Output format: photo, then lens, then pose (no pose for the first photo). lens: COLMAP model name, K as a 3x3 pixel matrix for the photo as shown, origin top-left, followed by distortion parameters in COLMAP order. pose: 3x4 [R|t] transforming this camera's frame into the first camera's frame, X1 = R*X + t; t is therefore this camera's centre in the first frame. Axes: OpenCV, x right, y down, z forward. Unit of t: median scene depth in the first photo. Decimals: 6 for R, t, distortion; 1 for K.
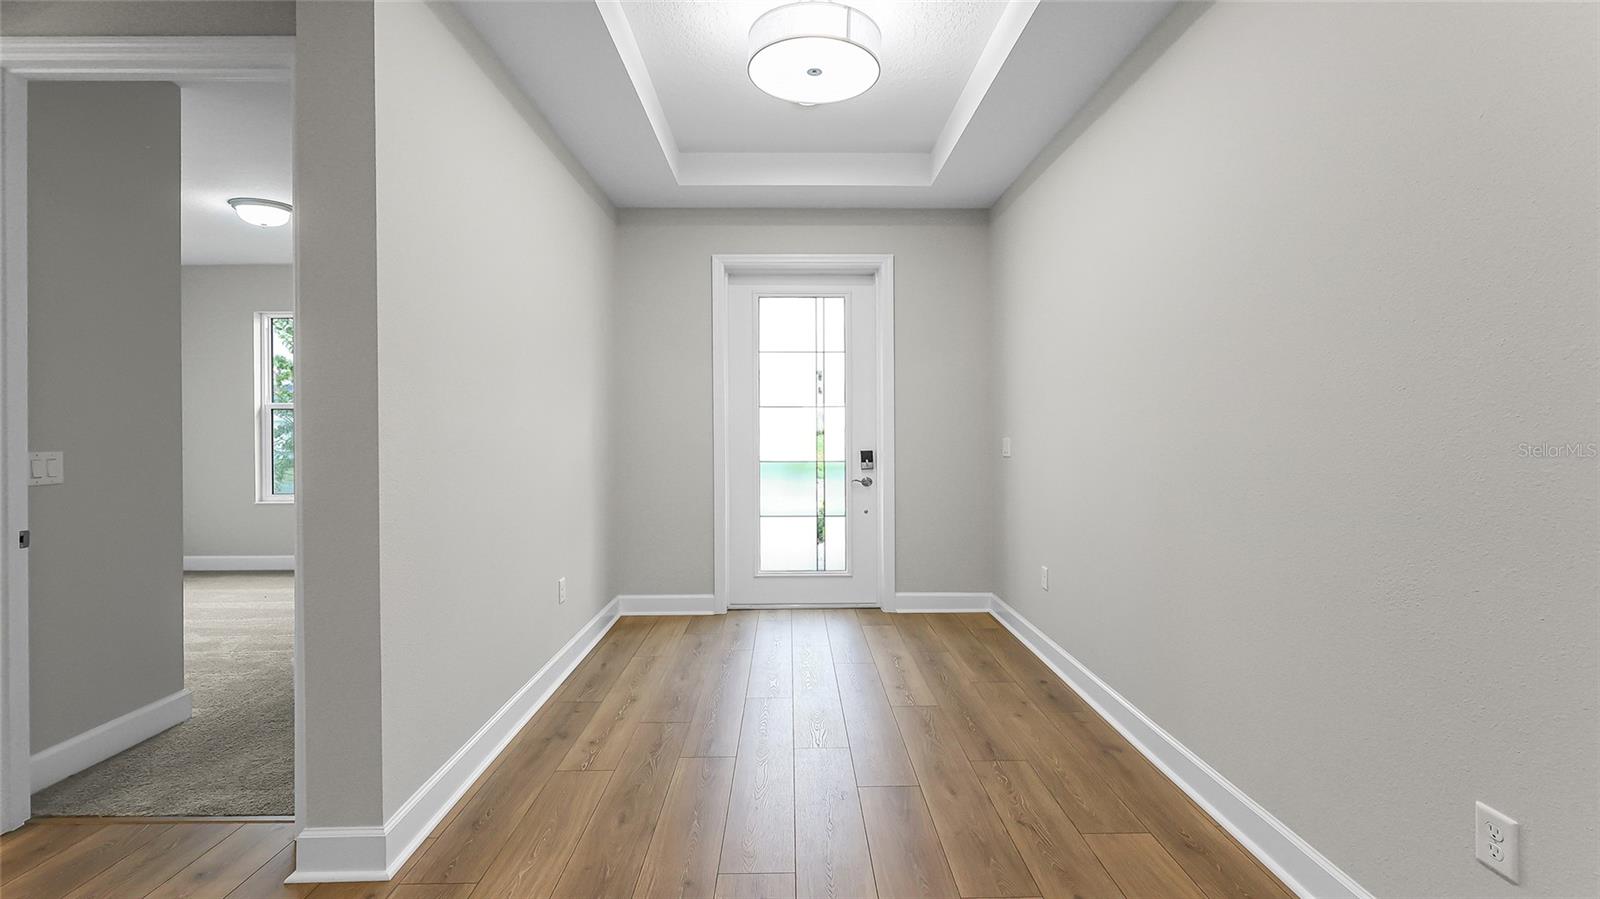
lens RADIAL K [[745.4, 0, 796.8], [0, 745.4, 438.1], [0, 0, 1]] dist [-0.001660, 0.001079]
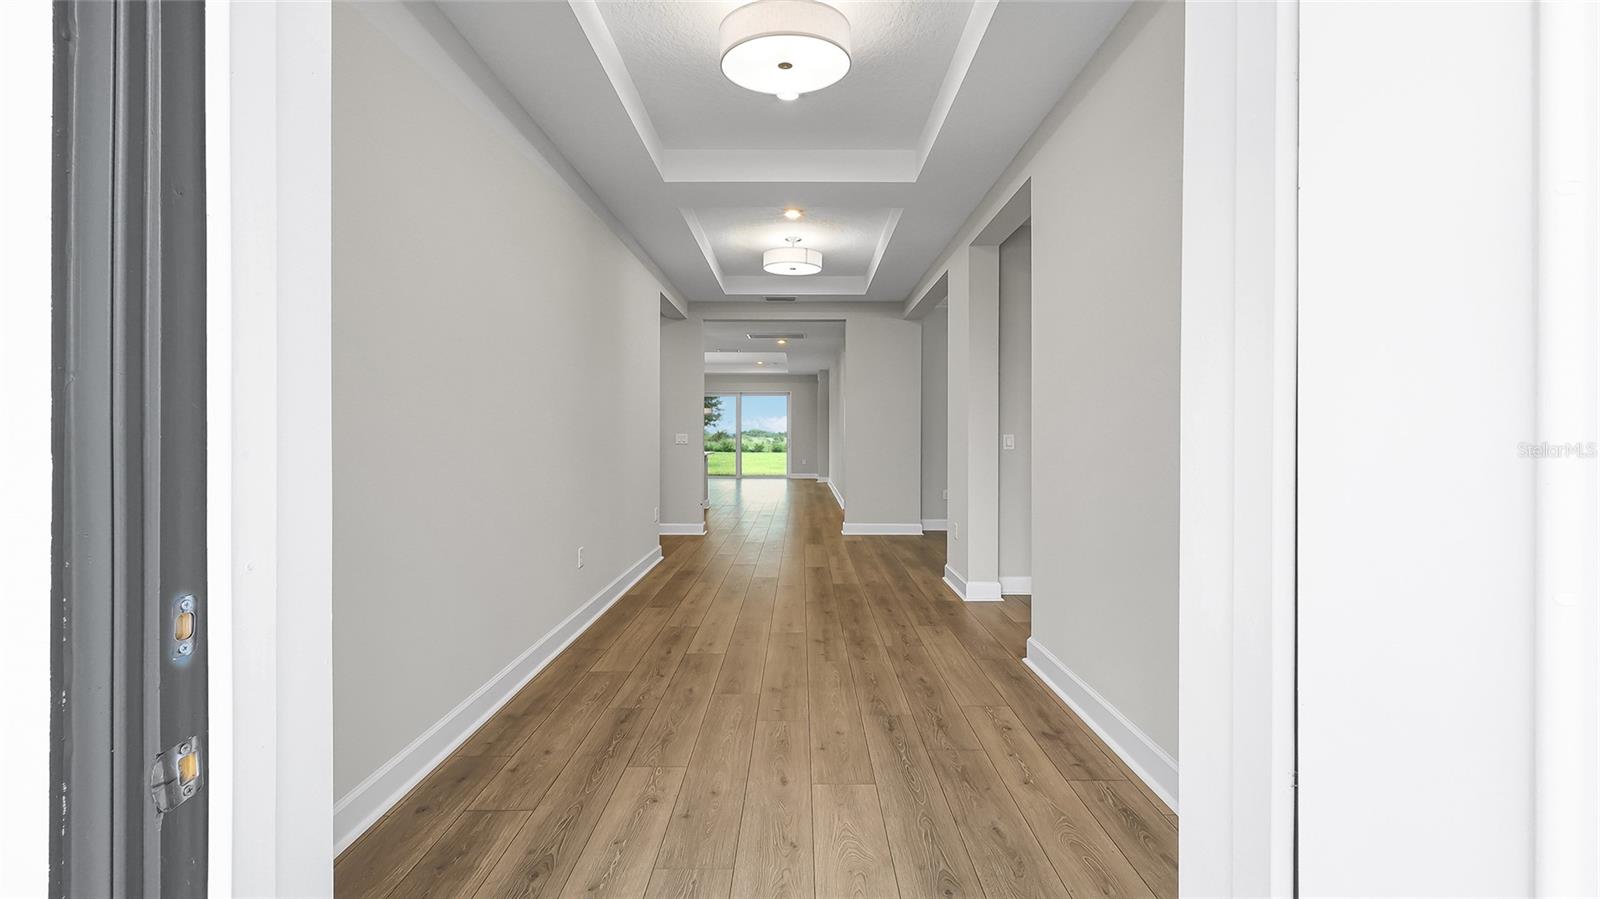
lens RADIAL K [[745.4, 0, 799.6], [0, 745.4, 439.2], [0, 0, 1]] dist [-0.001660, 0.001079]
pose [[-0.999929, 0.003078, 0.011484, -0.004001], [0.003319, 0.999774, 0.021016, -0.005863], [-0.011416, 0.021052, -0.999713, 2.022239]]
